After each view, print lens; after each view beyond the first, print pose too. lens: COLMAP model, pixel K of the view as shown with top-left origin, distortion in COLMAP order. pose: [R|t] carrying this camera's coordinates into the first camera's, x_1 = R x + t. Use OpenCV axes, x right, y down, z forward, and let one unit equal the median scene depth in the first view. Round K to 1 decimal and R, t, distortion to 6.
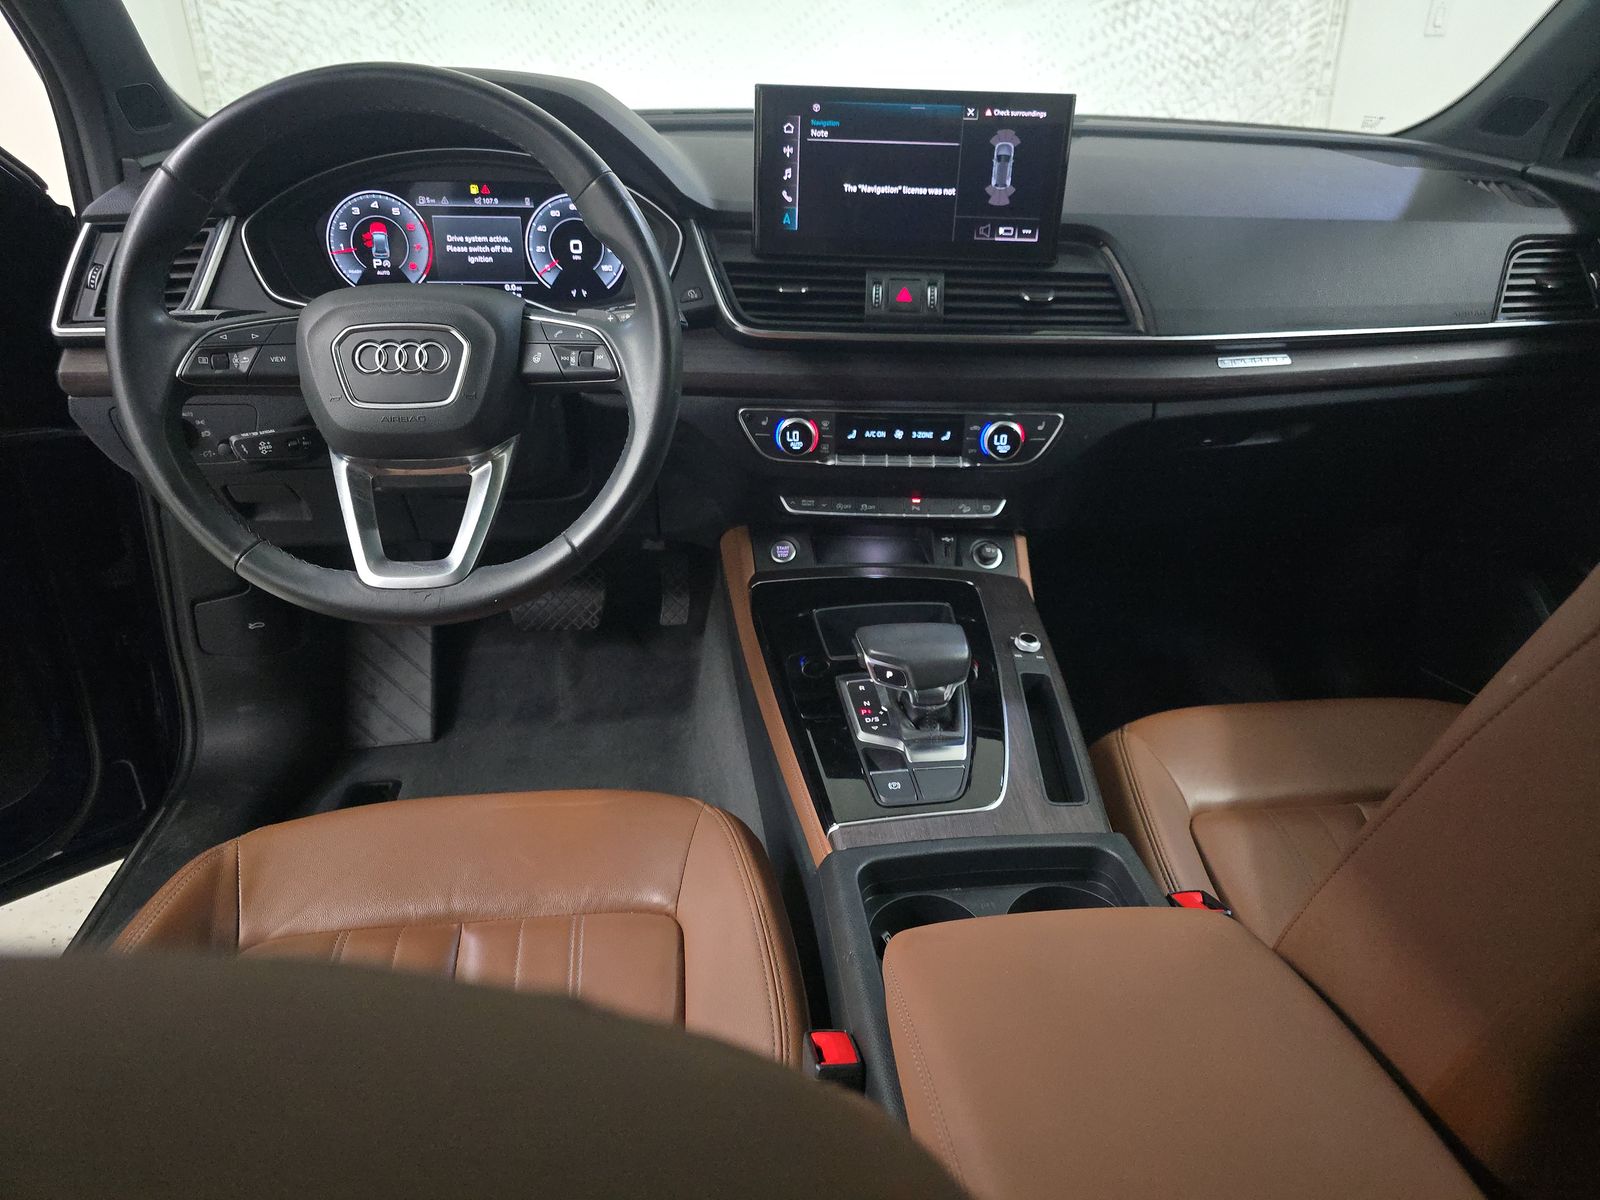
lens RADIAL K [[1049.0, 0, 794.6], [0, 1049.0, 600.5], [0, 0, 1]] dist [-0.024690, -0.004080]
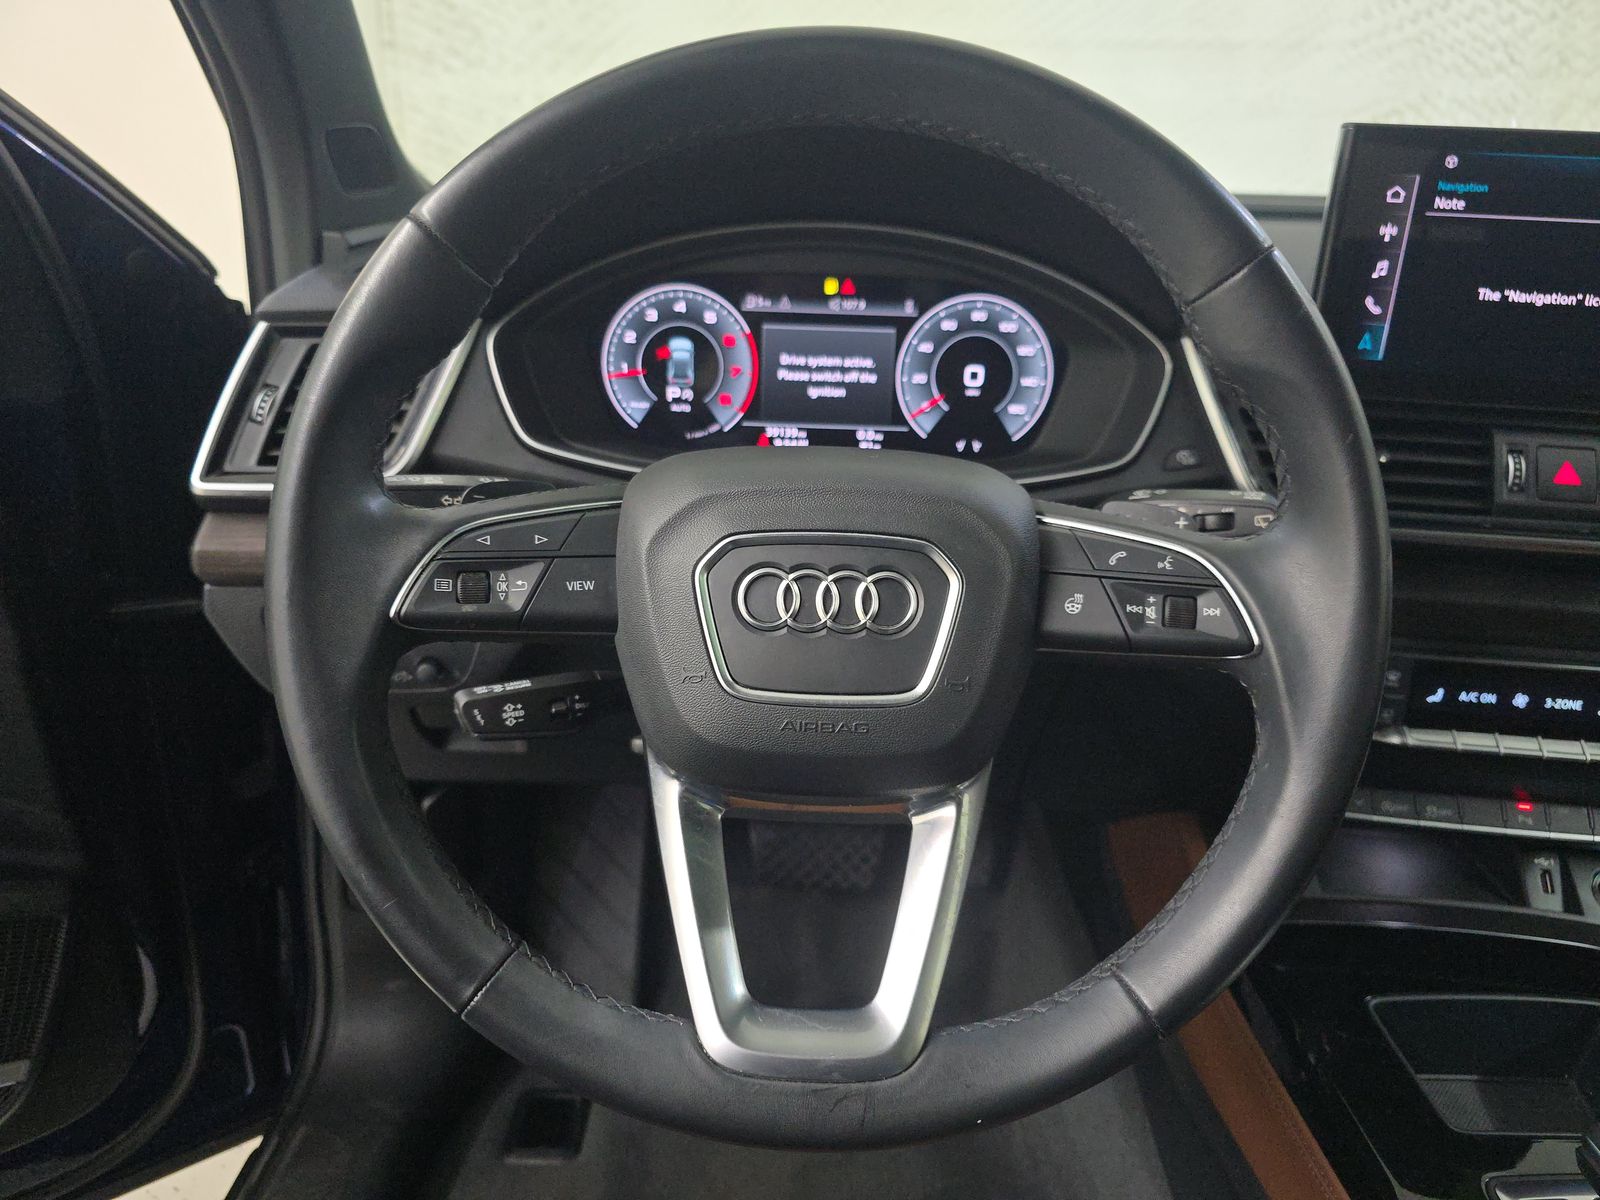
lens RADIAL K [[1139.6, 0, 809.2], [0, 1139.6, 595.2], [0, 0, 1]] dist [-0.006924, -0.041901]
pose [[0.990395, 0.045814, -0.130457, -0.227005], [-0.061751, 0.990746, -0.120869, -0.122093], [0.123712, 0.127764, 0.984059, 0.336767]]
